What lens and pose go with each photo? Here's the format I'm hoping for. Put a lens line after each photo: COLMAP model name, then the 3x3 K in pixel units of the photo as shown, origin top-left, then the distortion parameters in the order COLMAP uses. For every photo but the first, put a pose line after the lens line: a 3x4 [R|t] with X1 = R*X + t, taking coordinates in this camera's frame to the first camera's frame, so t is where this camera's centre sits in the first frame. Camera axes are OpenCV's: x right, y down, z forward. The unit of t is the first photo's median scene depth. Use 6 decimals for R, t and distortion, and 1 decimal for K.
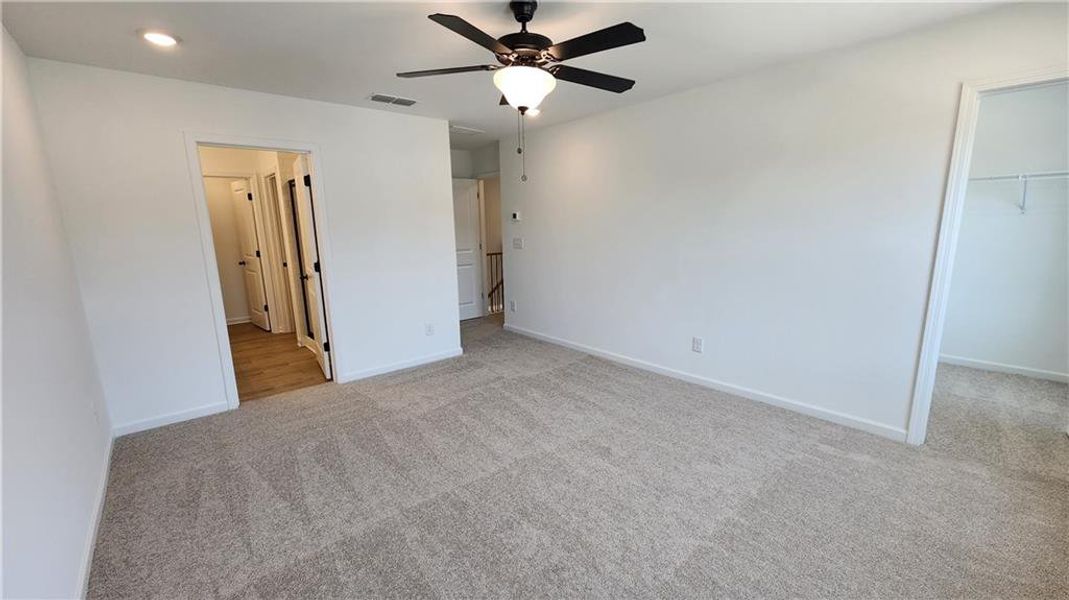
lens RADIAL K [[434.8, 0, 533.7], [0, 434.8, 306.0], [0, 0, 1]] dist [0.007759, -0.000174]
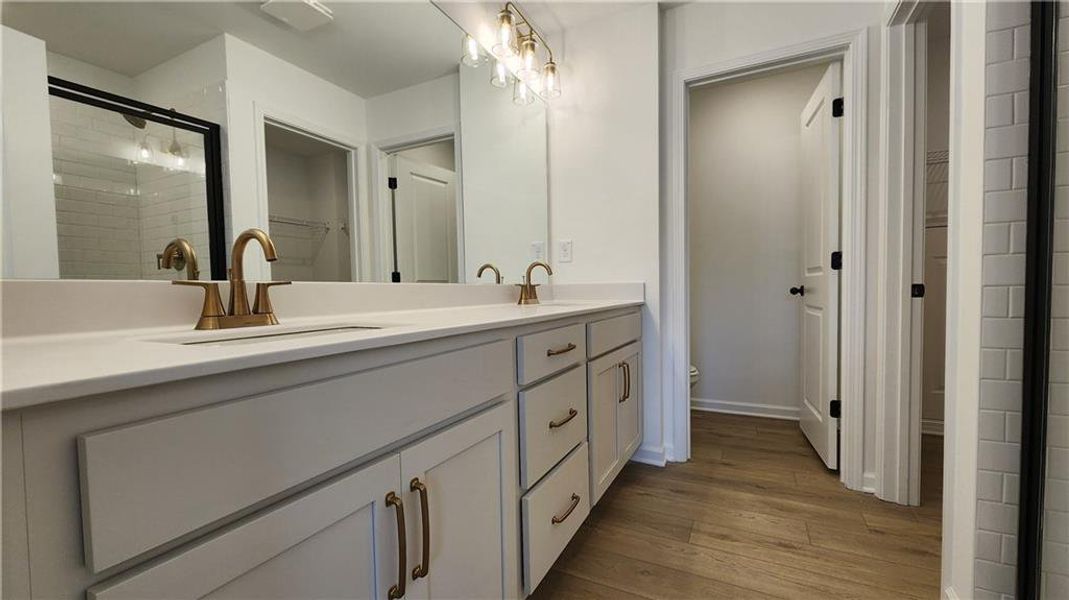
lens RADIAL K [[434.8, 0, 533.7], [0, 434.8, 306.0], [0, 0, 1]] dist [0.007759, -0.000174]
pose [[0.378891, 0.052633, -0.923943, -0.371860], [-0.170120, 0.985329, -0.013633, -0.031688], [0.909671, 0.162347, 0.382286, 0.609894]]
